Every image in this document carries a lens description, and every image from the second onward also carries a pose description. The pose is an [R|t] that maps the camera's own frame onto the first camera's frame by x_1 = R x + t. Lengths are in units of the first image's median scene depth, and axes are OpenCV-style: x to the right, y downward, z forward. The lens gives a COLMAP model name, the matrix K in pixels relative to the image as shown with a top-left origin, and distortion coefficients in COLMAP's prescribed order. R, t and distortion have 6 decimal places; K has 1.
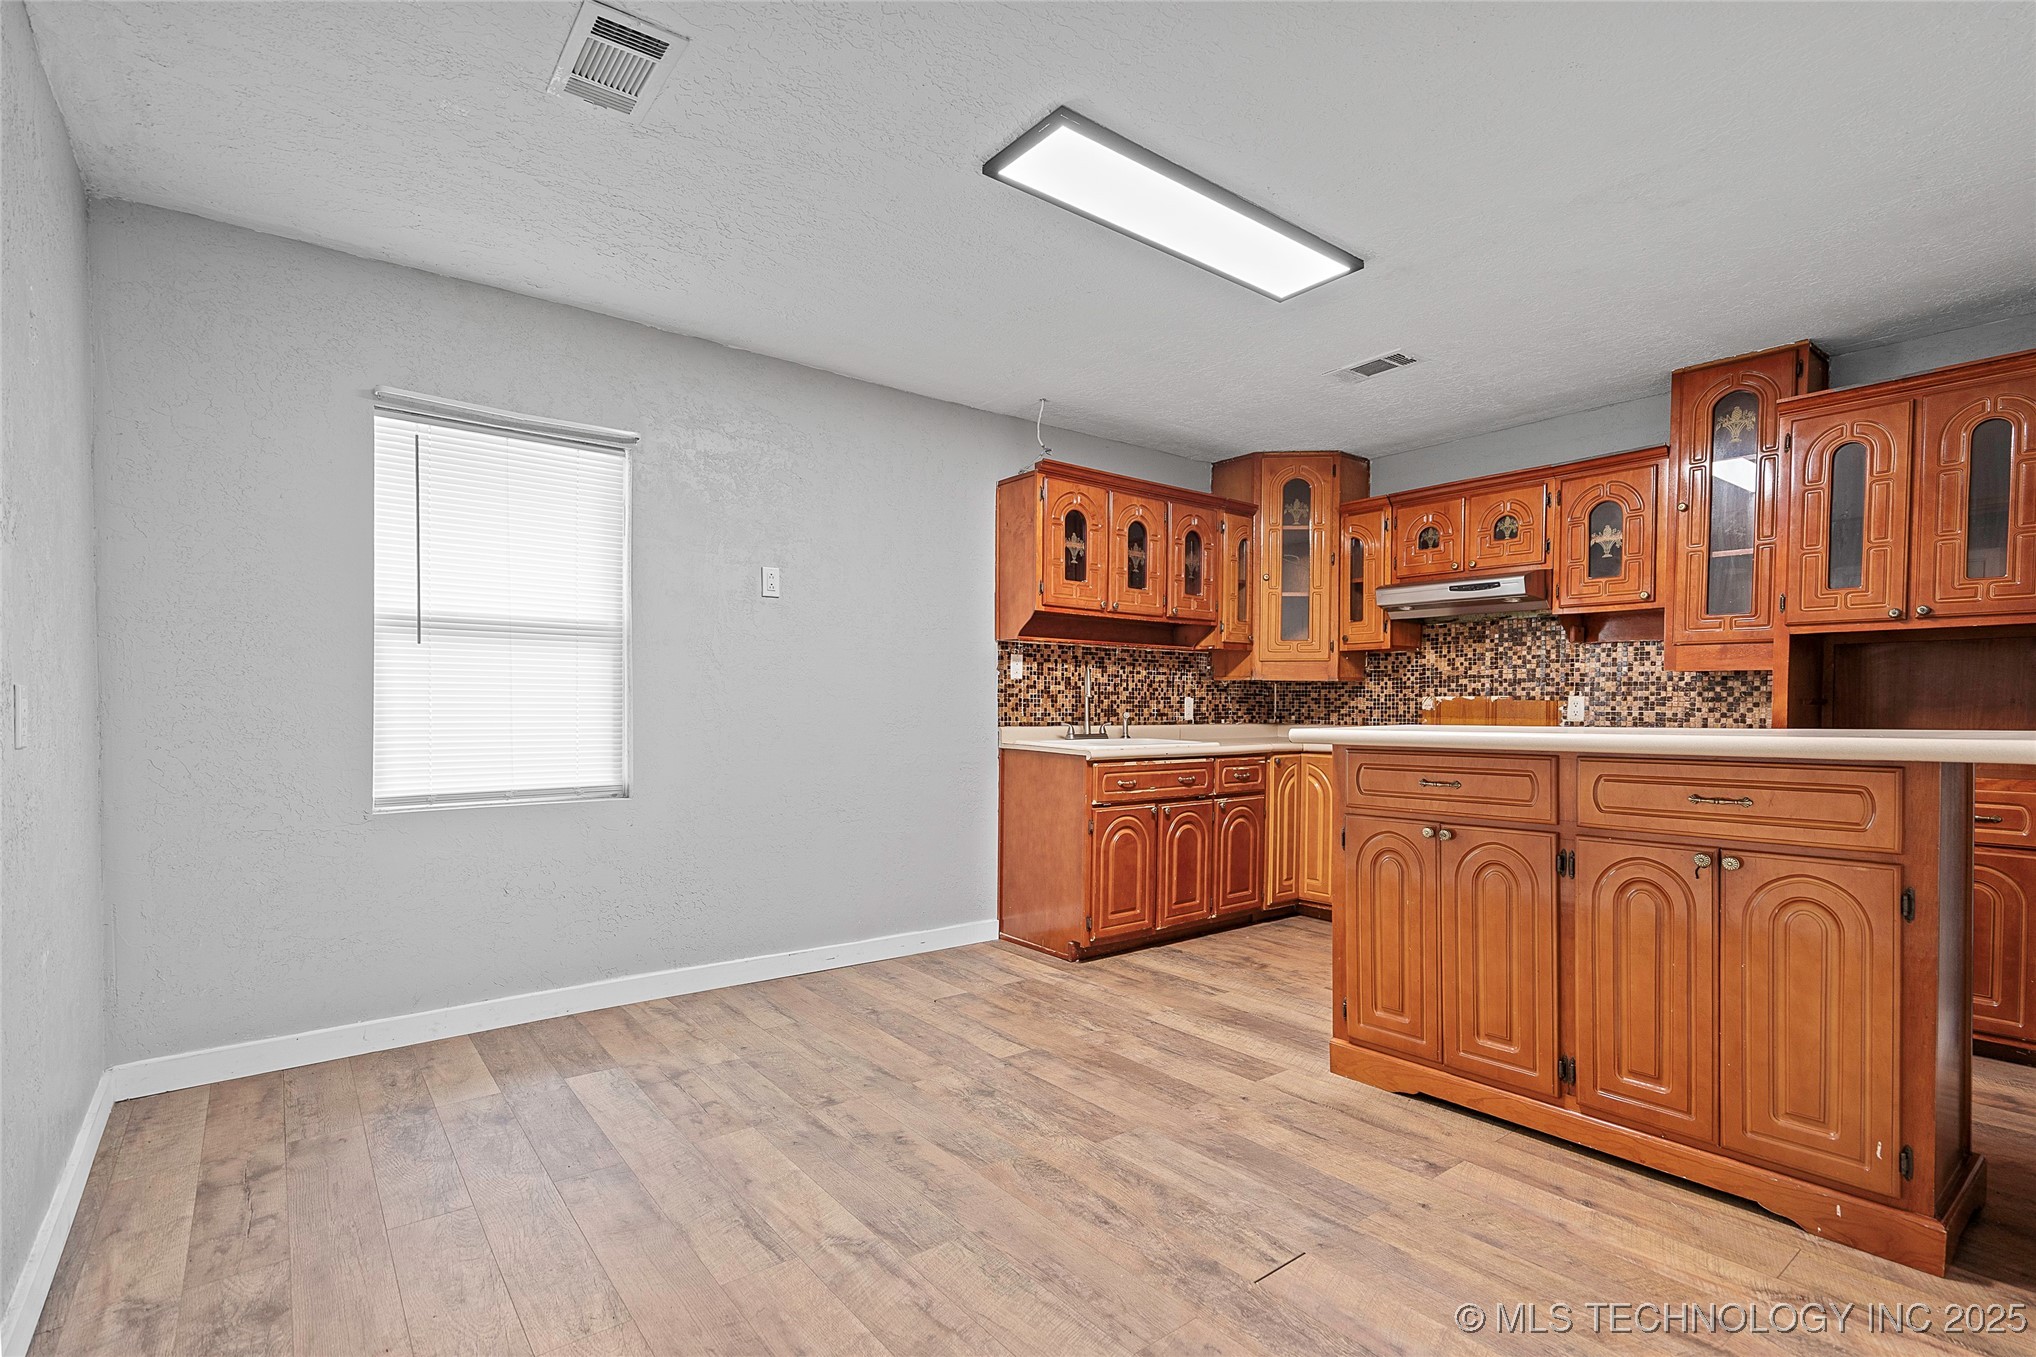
lens RADIAL K [[953.9, 0, 1006.9], [0, 953.9, 729.9], [0, 0, 1]] dist [0.002262, 0.000895]
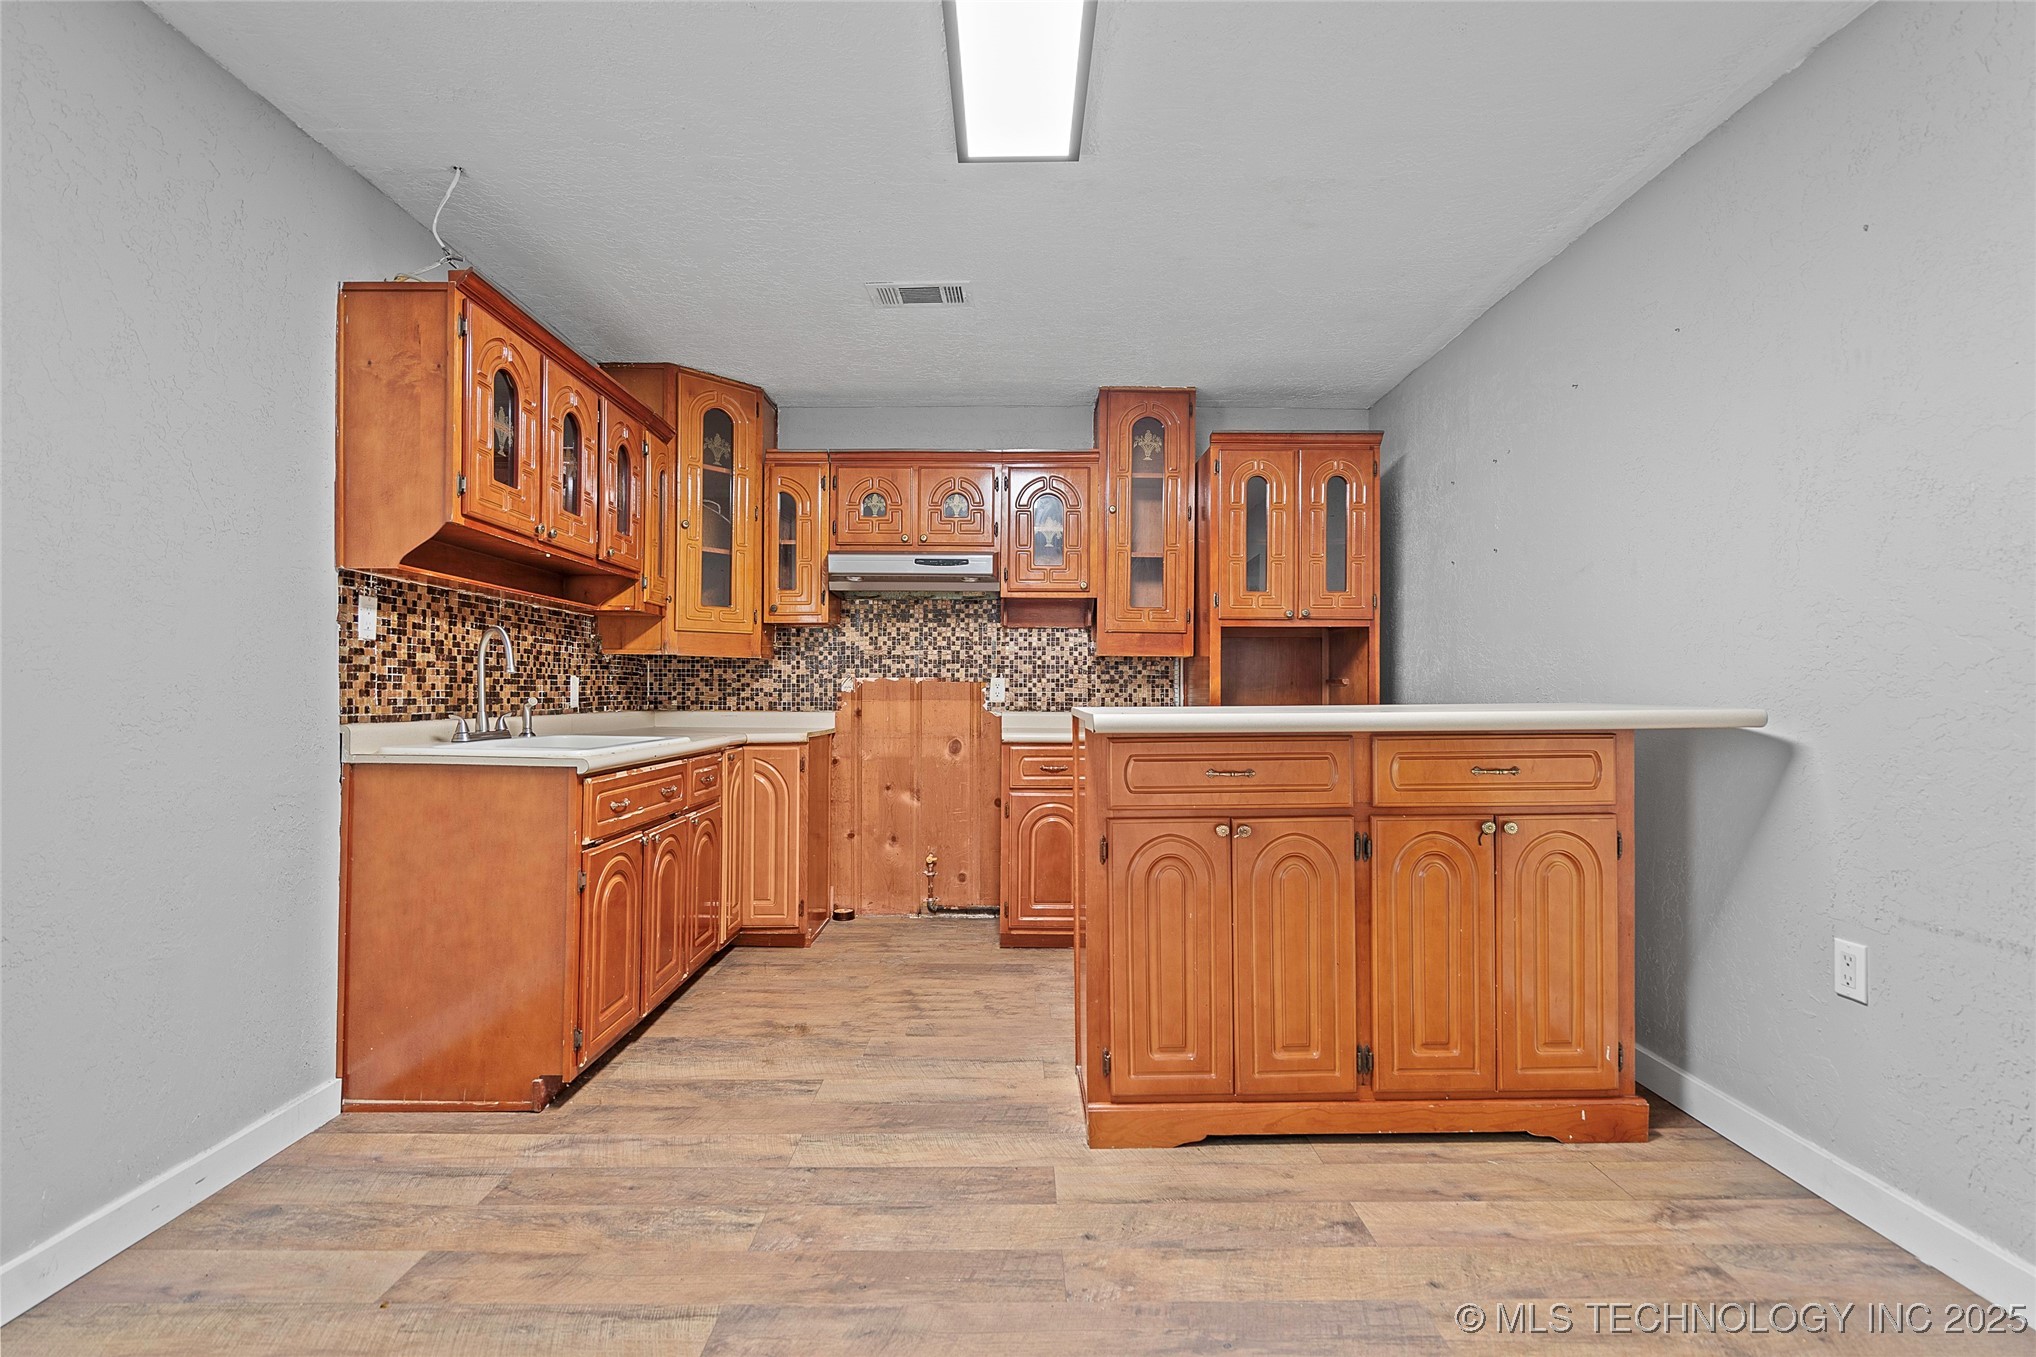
lens RADIAL K [[953.9, 0, 1015.6], [0, 953.9, 677.3], [0, 0, 1]] dist [0.002262, 0.000895]
pose [[0.608910, 0.009173, 0.793186, -0.215617], [0.021911, 0.999357, -0.028378, -0.006568], [-0.792937, 0.034659, 0.608317, 0.366394]]
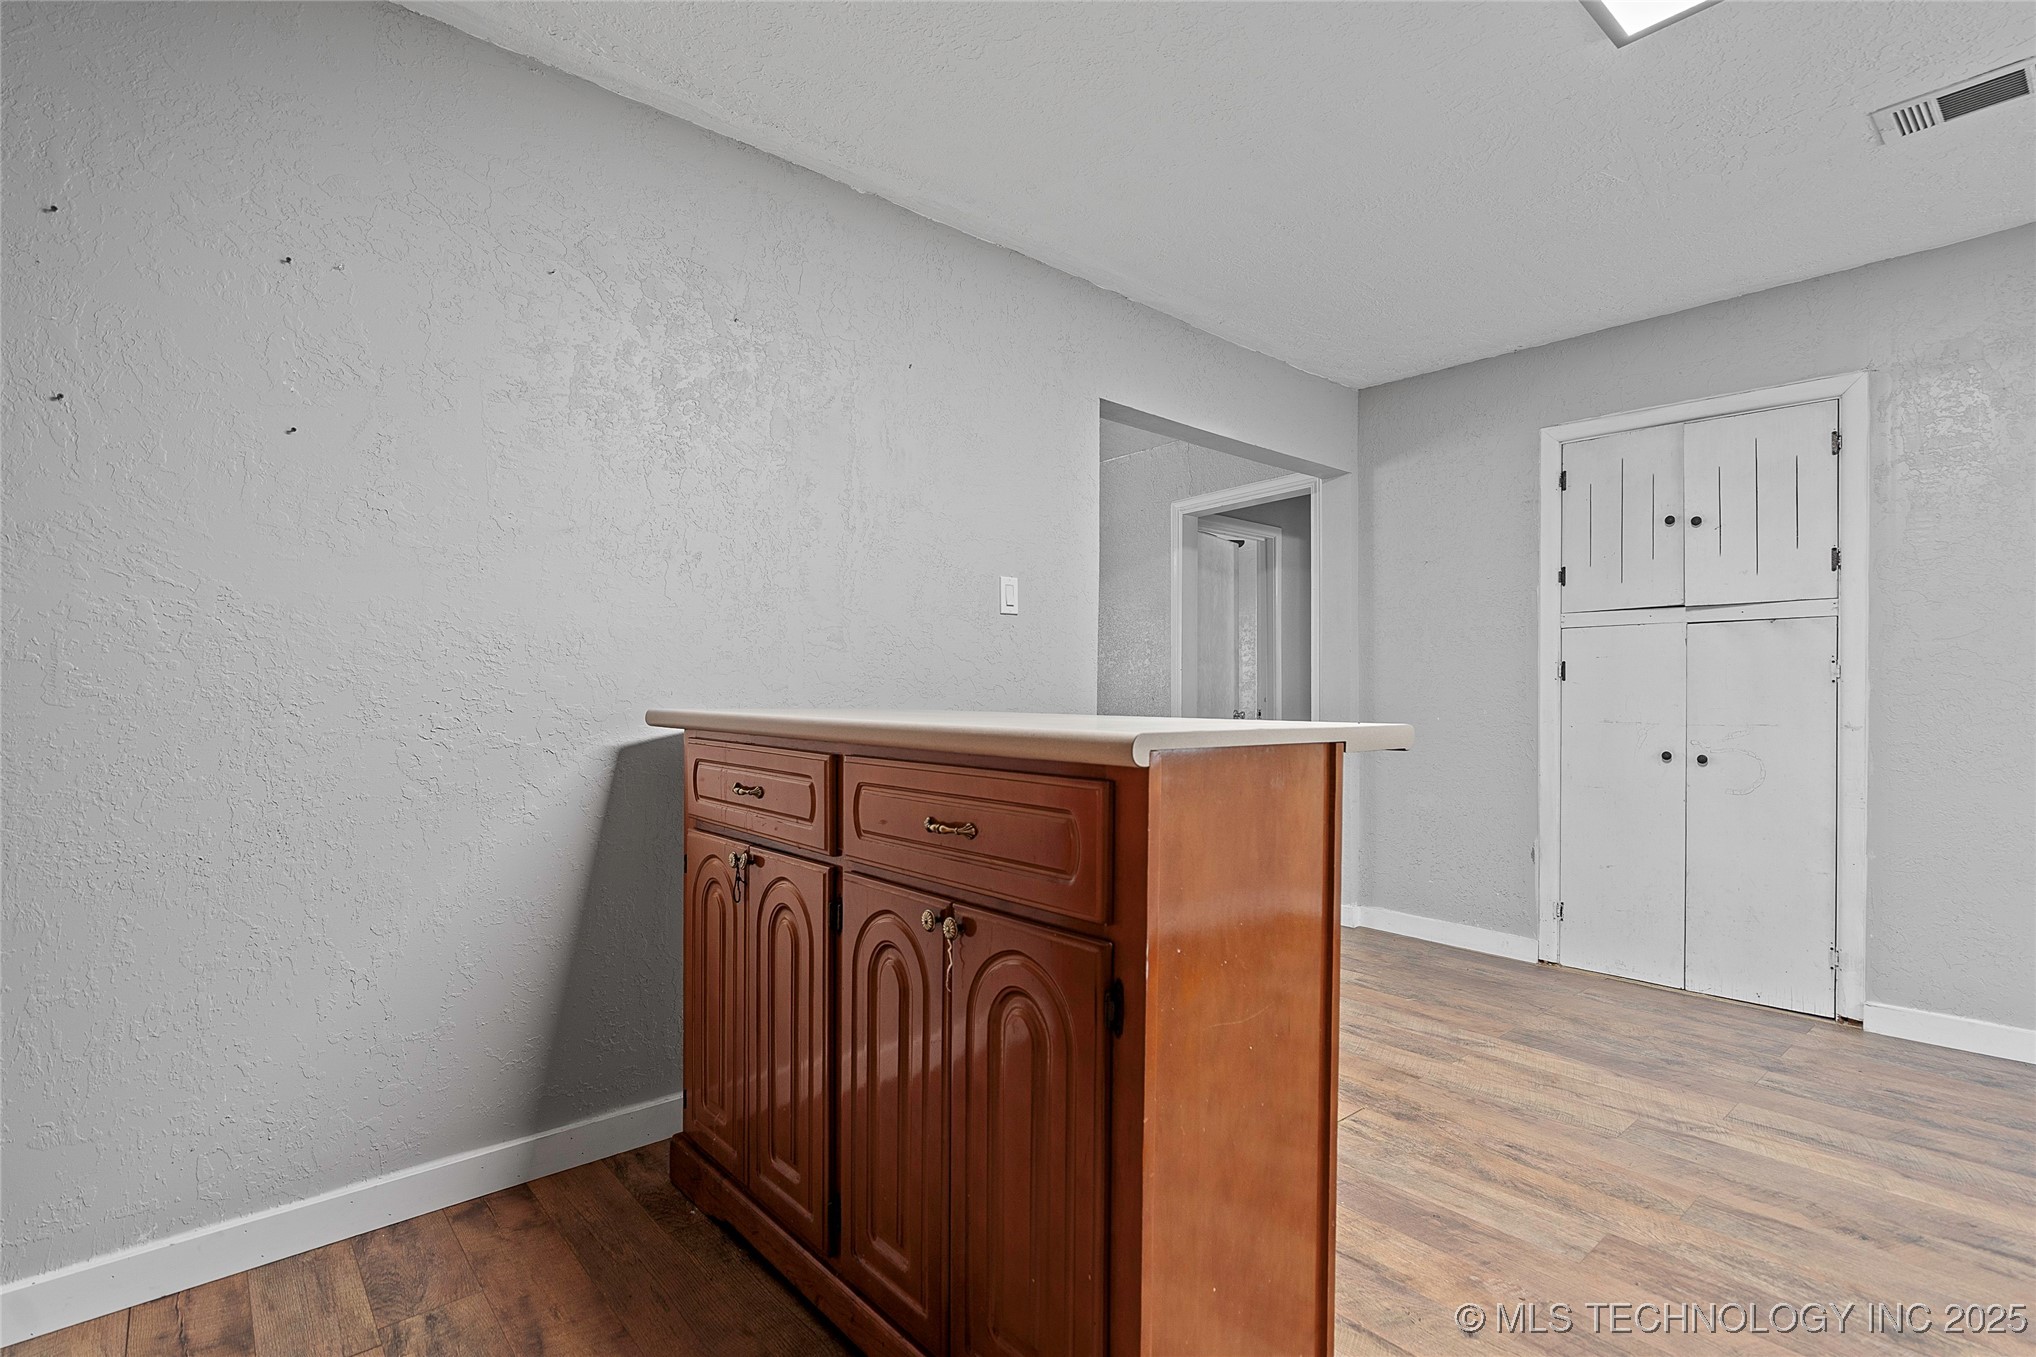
lens RADIAL K [[953.9, 0, 1010.7], [0, 953.9, 716.5], [0, 0, 1]] dist [0.002262, 0.000895]
pose [[-0.998551, -0.000456, -0.053812, 0.349456], [-0.002859, 0.999001, 0.044589, -0.017338], [0.053738, 0.044678, -0.997555, 0.962054]]
